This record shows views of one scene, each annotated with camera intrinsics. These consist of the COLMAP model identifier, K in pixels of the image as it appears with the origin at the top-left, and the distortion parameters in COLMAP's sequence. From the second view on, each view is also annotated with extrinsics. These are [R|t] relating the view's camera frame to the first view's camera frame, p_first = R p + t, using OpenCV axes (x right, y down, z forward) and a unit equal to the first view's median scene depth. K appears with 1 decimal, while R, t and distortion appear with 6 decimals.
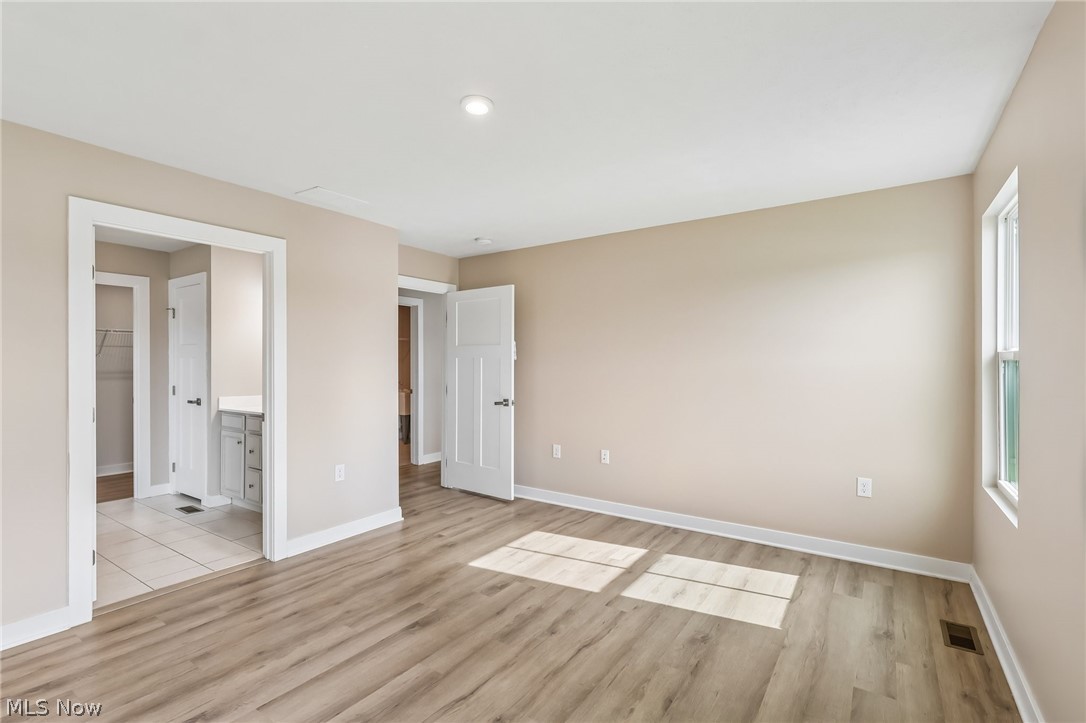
lens RADIAL K [[503.7, 0, 540.8], [0, 503.7, 362.9], [0, 0, 1]] dist [-0.001906, 0.000381]
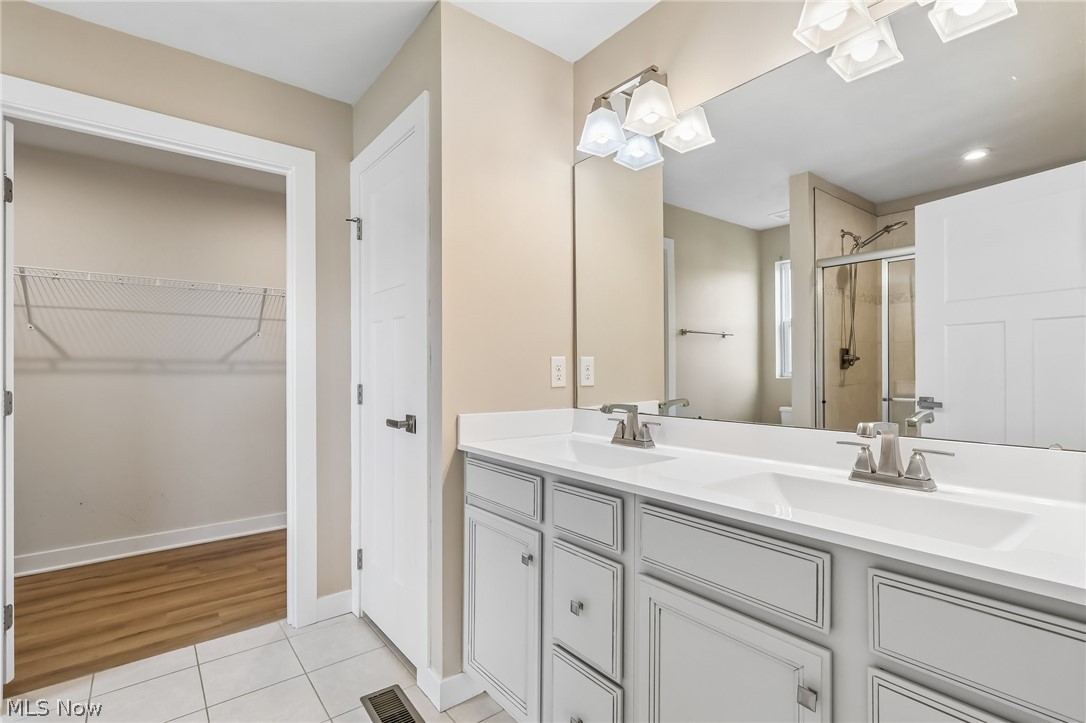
lens RADIAL K [[503.7, 0, 540.8], [0, 503.7, 362.9], [0, 0, 1]] dist [-0.001906, 0.000381]
pose [[0.958916, 0.000517, -0.283689, -0.454271], [-0.000030, 0.999999, 0.001722, 0.025189], [0.283689, -0.001643, 0.958915, 0.625131]]
